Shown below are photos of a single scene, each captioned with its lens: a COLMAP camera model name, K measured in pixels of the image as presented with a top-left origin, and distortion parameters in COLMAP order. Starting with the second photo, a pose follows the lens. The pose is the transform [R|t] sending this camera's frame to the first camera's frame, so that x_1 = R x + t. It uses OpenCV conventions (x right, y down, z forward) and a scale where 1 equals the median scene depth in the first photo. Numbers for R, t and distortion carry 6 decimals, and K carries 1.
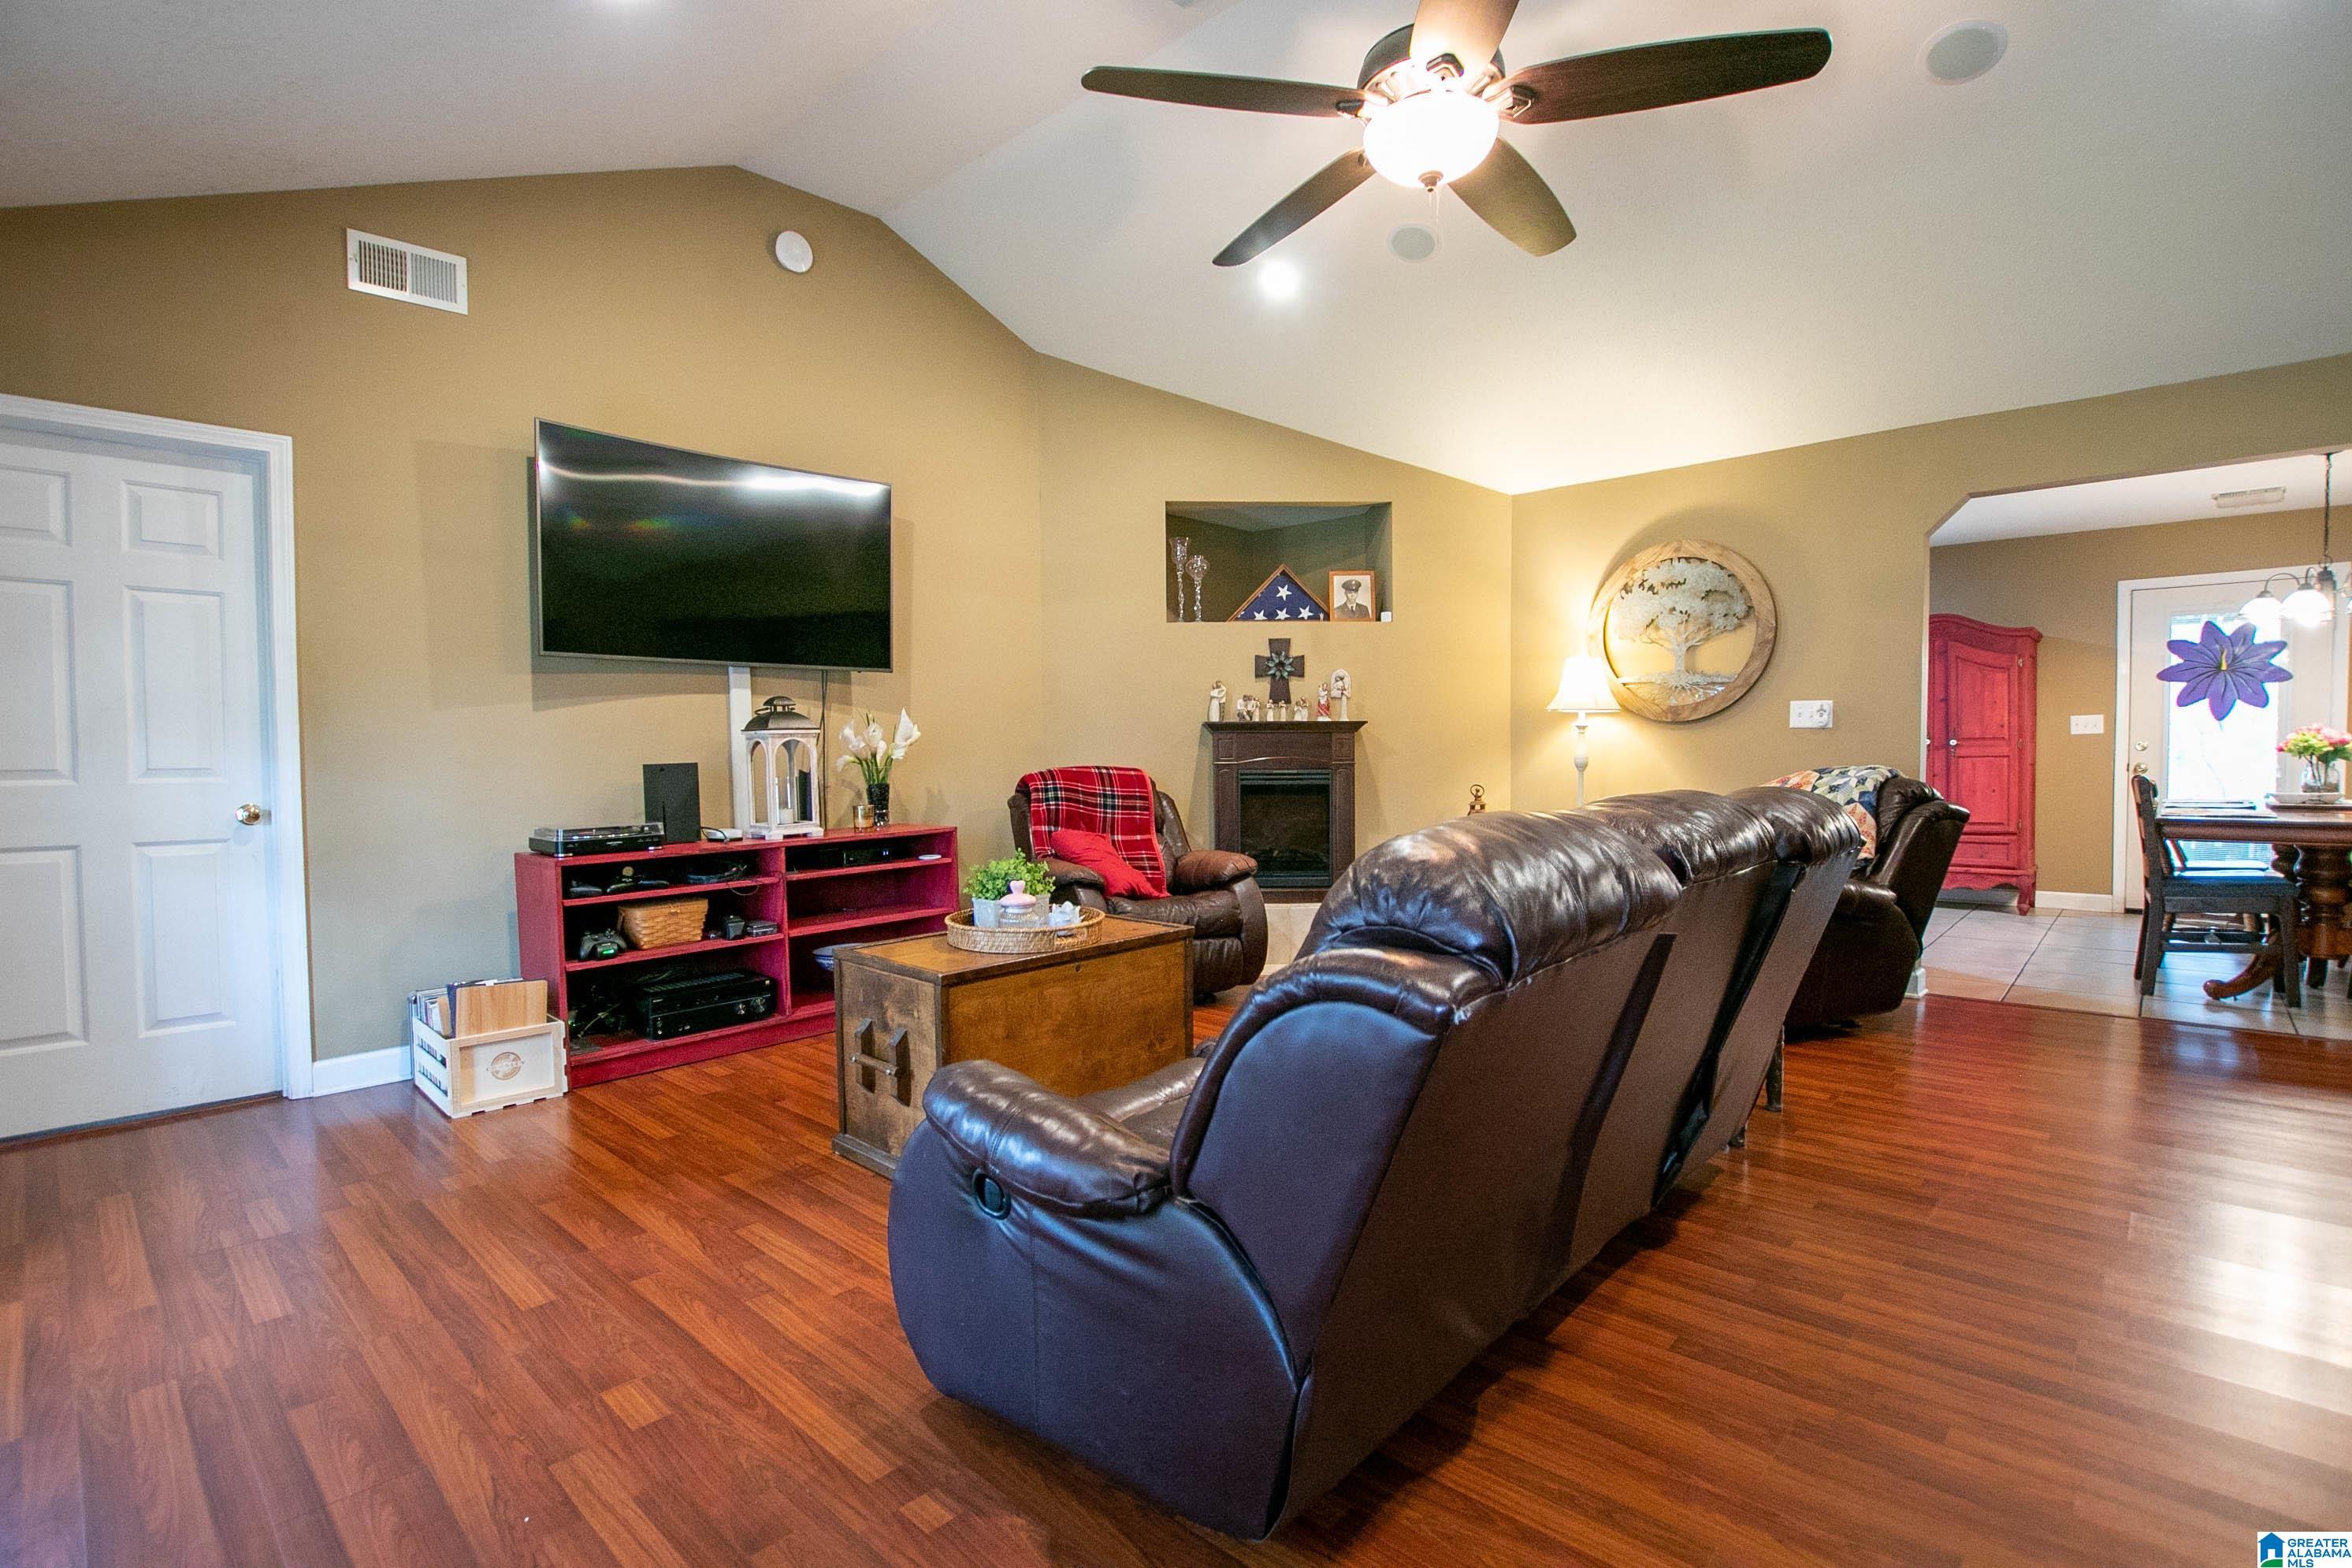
lens RADIAL K [[1094.8, 0, 1163.6], [0, 1094.8, 790.9], [0, 0, 1]] dist [-0.028644, 0.006129]
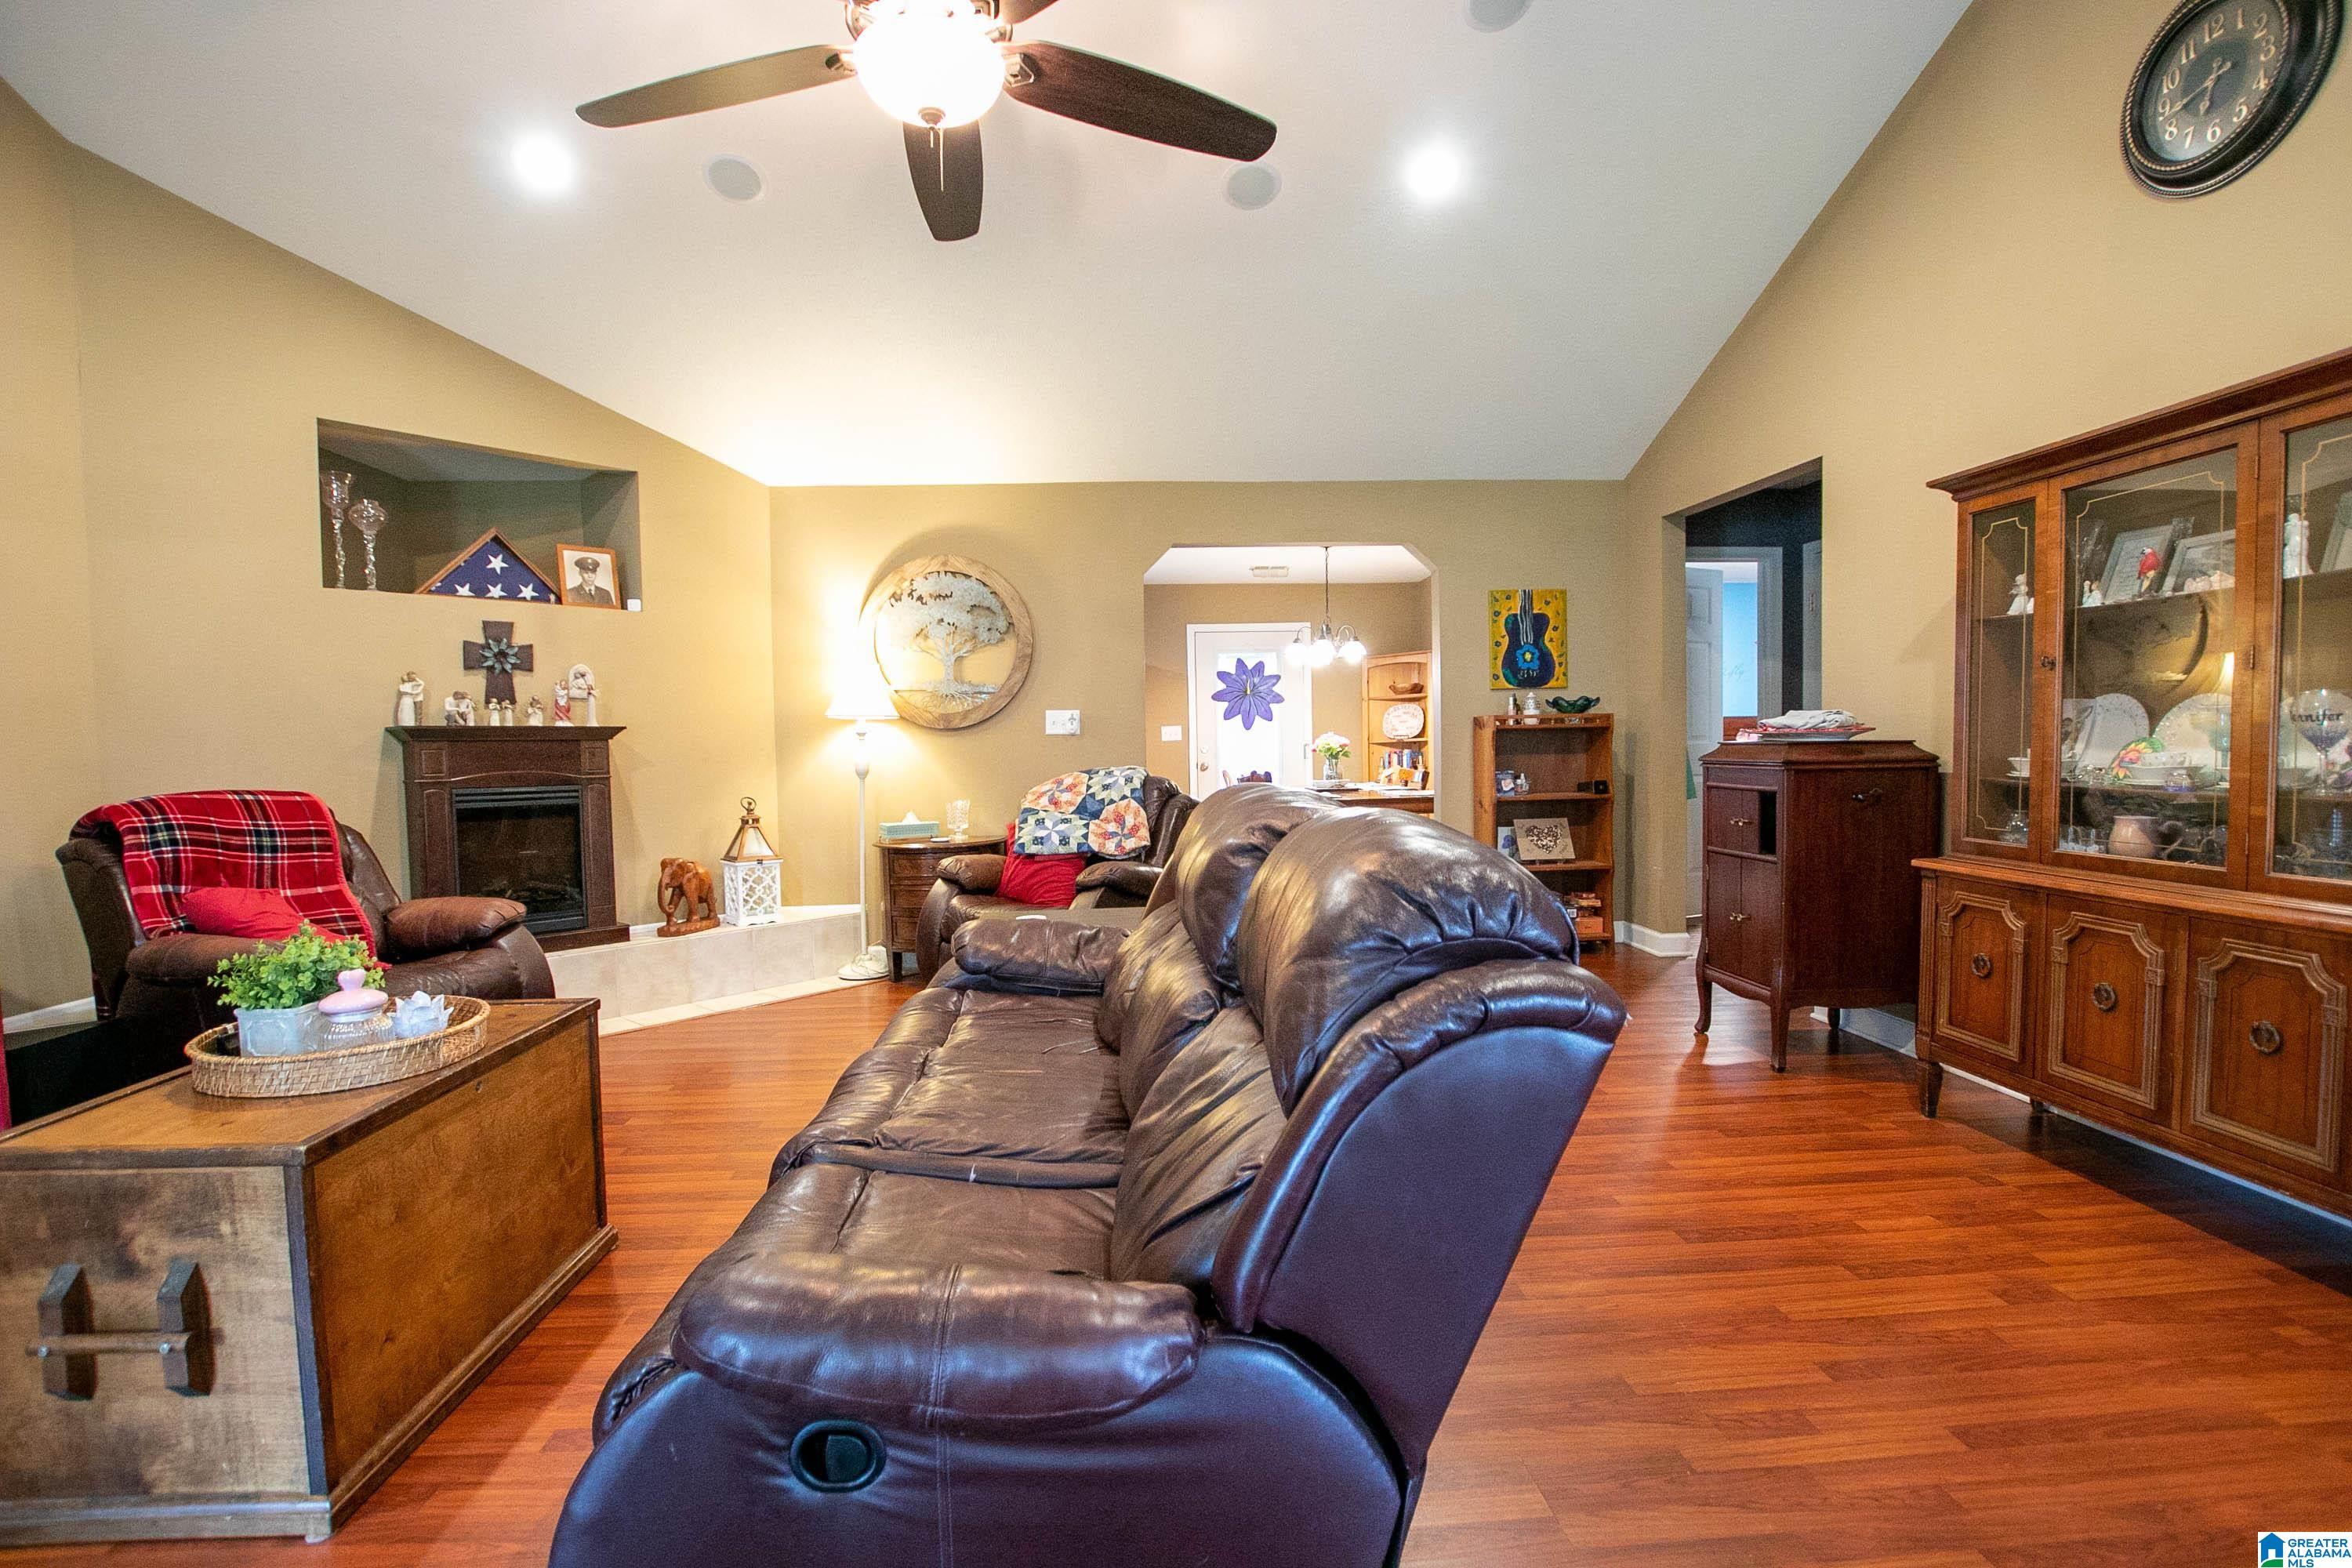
lens RADIAL K [[1094.8, 0, 1163.6], [0, 1094.8, 790.9], [0, 0, 1]] dist [-0.028644, 0.006129]
pose [[0.691853, -0.034046, 0.721235, -0.141159], [0.041384, 0.999115, 0.007465, -0.003472], [-0.720851, 0.024683, 0.692650, 0.127427]]
